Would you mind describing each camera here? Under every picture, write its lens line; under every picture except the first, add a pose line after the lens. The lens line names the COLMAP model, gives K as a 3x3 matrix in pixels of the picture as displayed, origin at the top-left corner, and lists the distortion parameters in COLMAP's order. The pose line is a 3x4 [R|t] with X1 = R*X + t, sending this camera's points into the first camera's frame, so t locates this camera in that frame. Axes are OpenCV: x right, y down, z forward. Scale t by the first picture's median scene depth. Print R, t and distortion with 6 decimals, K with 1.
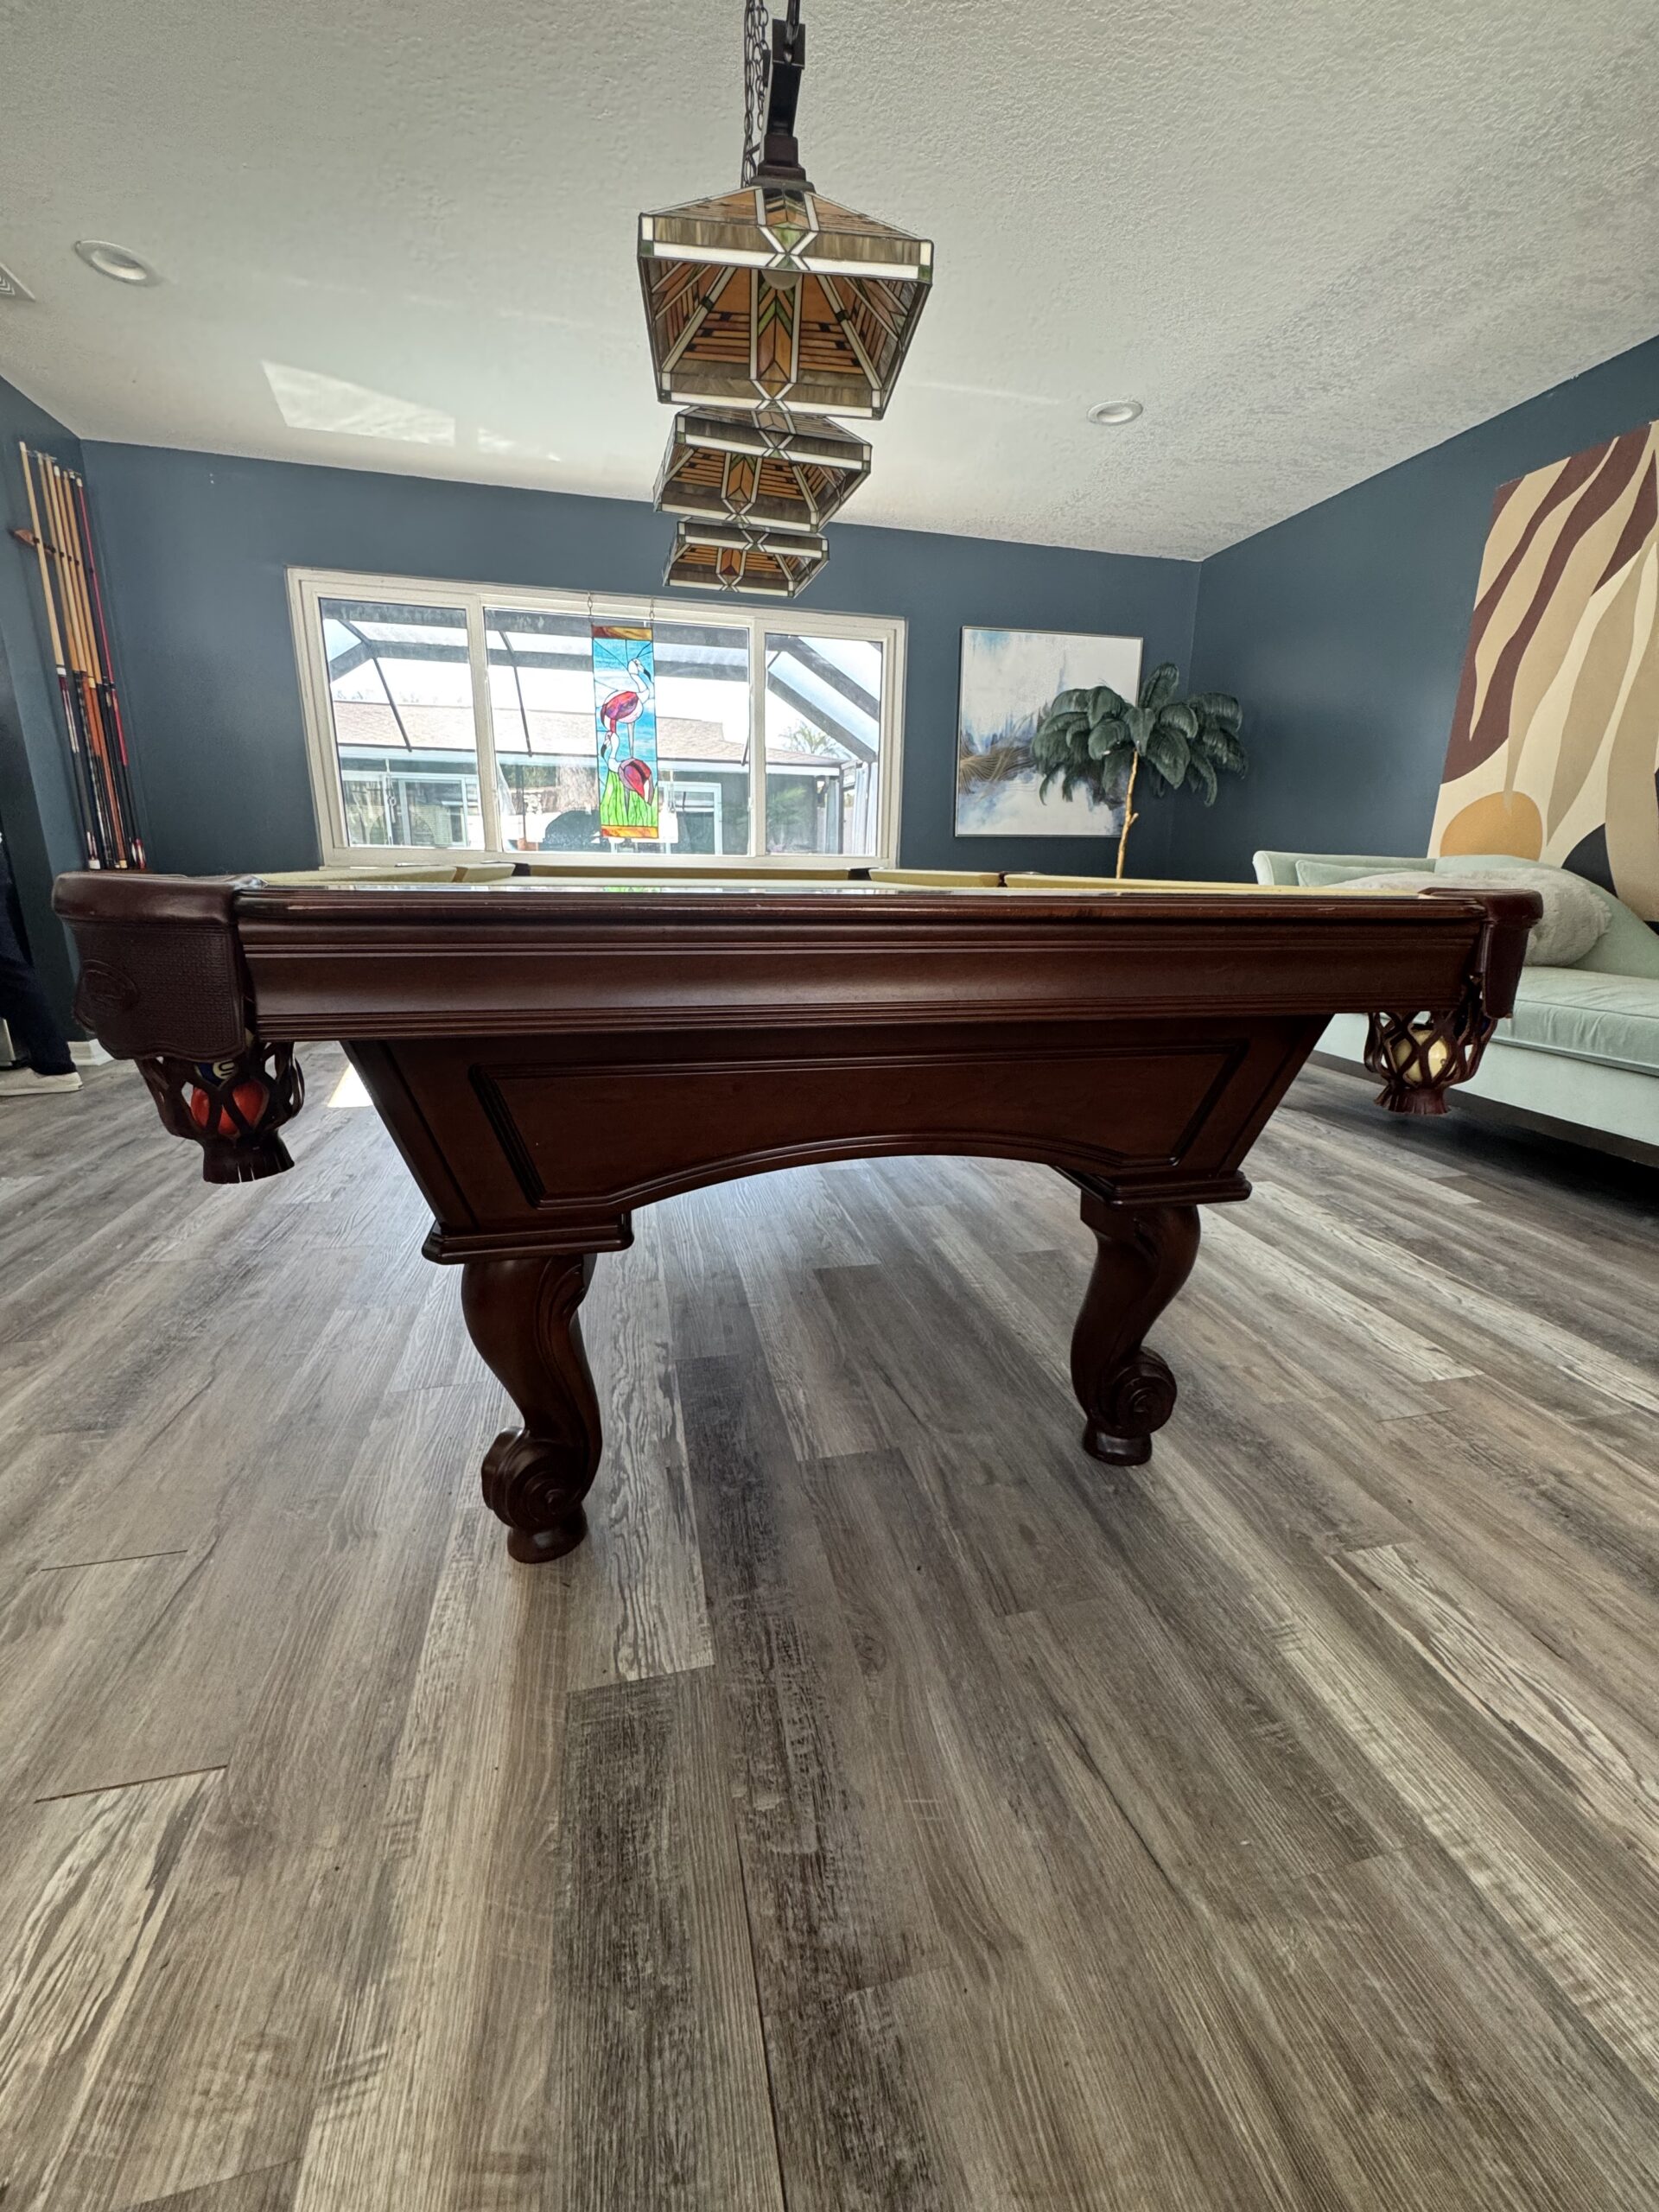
lens RADIAL K [[883.6, 0, 832.4], [0, 883.6, 1106.0], [0, 0, 1]] dist [-0.005162, 0.000982]
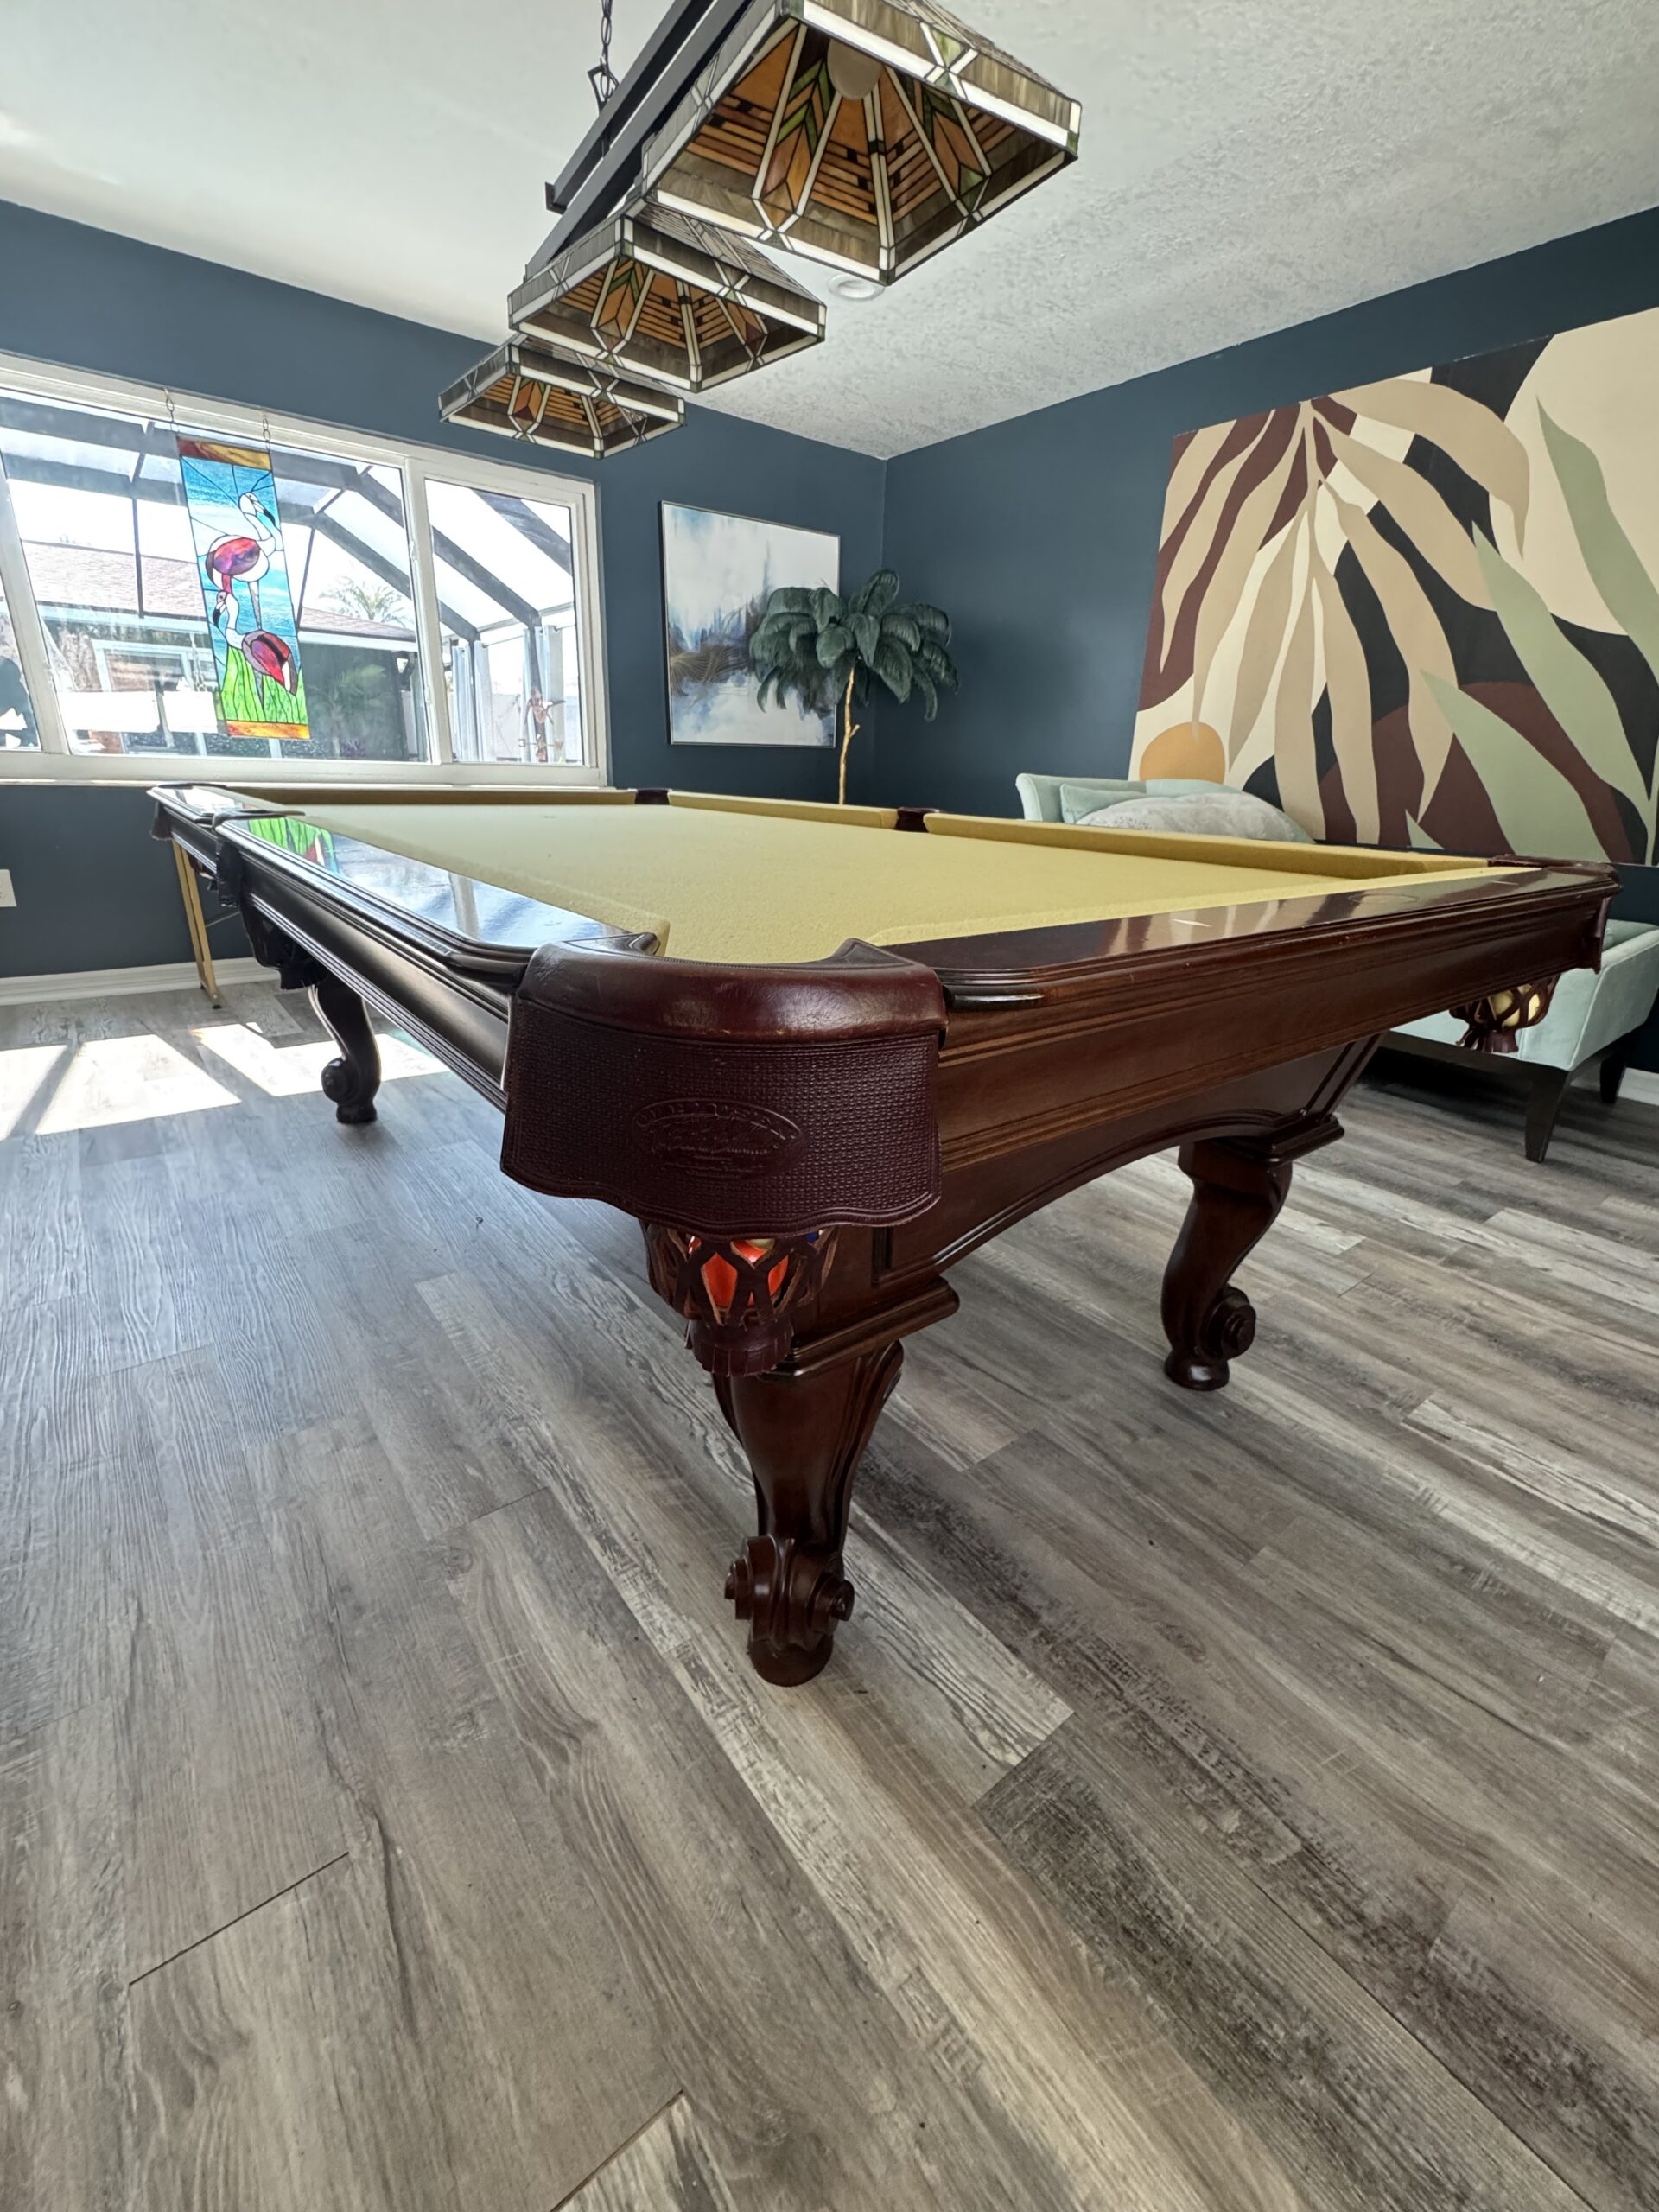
lens RADIAL K [[920.5, 0, 831.8], [0, 920.5, 1103.2], [0, 0, 1]] dist [-0.004640, 0.000701]
pose [[0.908887, -0.131498, 0.395769, -0.506502], [0.094556, 0.989251, 0.111540, -0.113491], [-0.406182, -0.063955, 0.911551, 0.182354]]
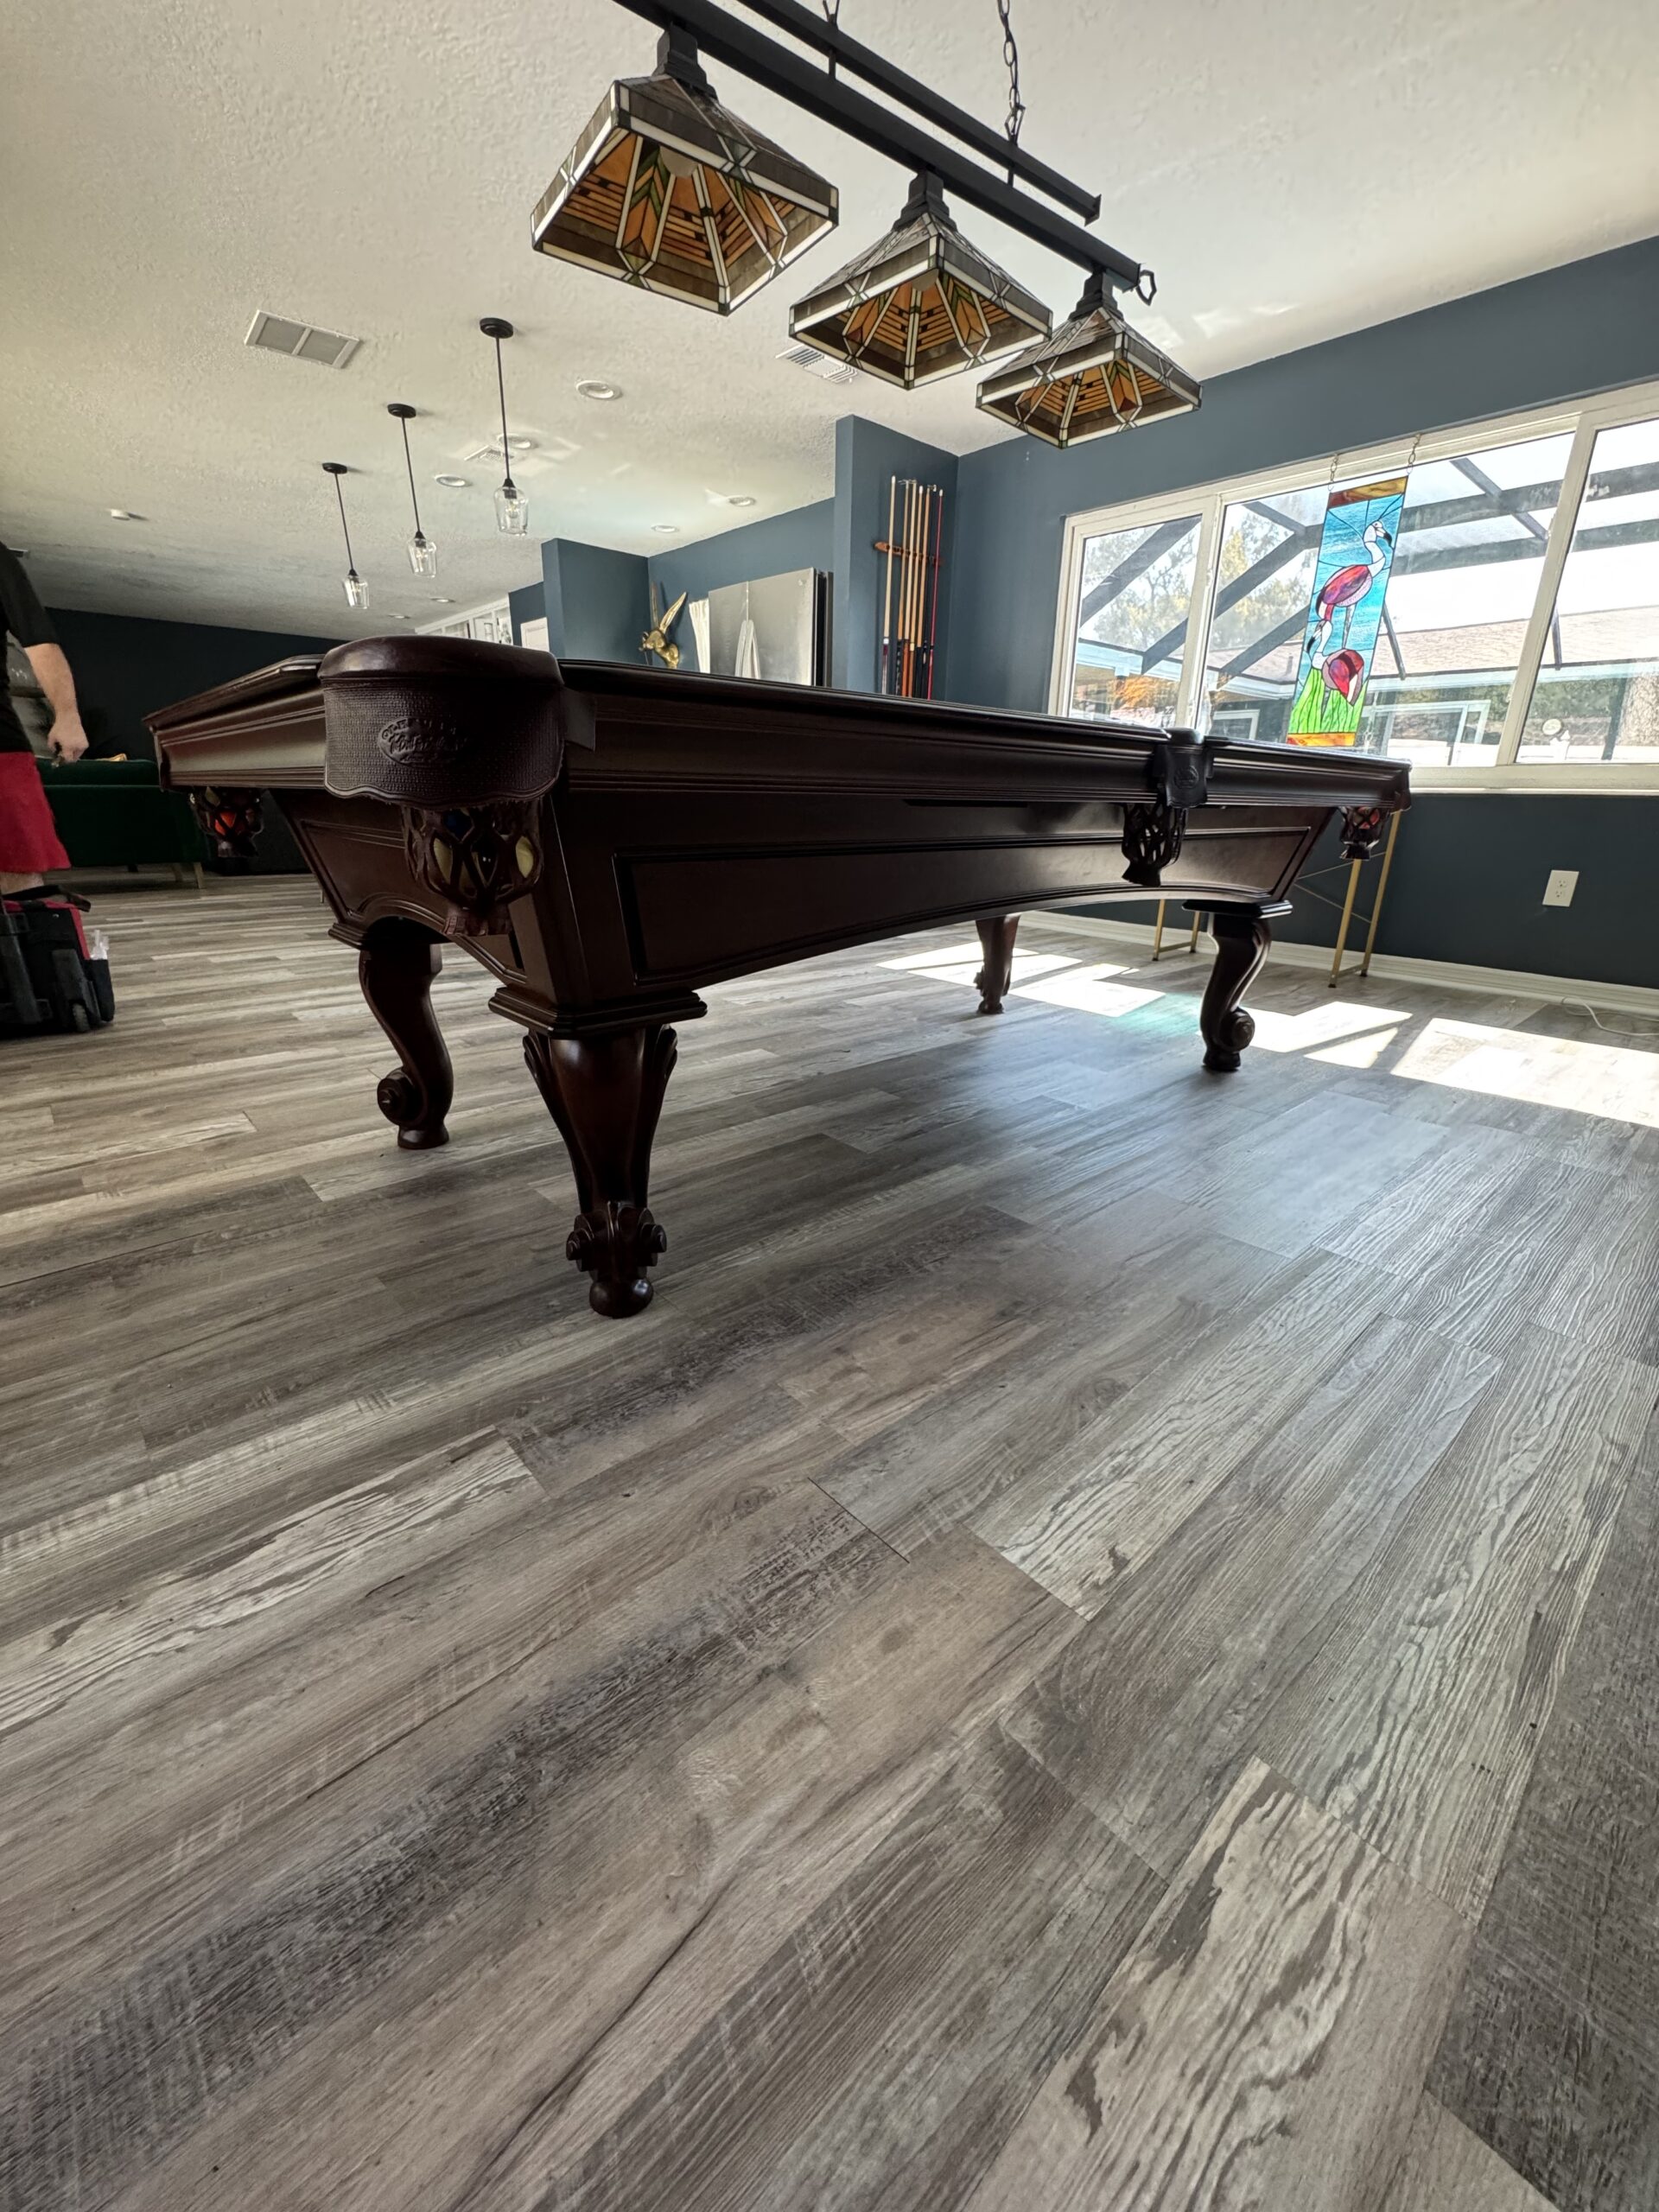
lens RADIAL K [[883.1, 0, 831.1], [0, 883.1, 1106.6], [0, 0, 1]] dist [-0.003430, -0.000321]
pose [[0.480774, 0.284680, -0.829345, 1.239756], [-0.242869, 0.952058, 0.186011, -0.060543], [0.842538, 0.111994, 0.526865, 0.680514]]
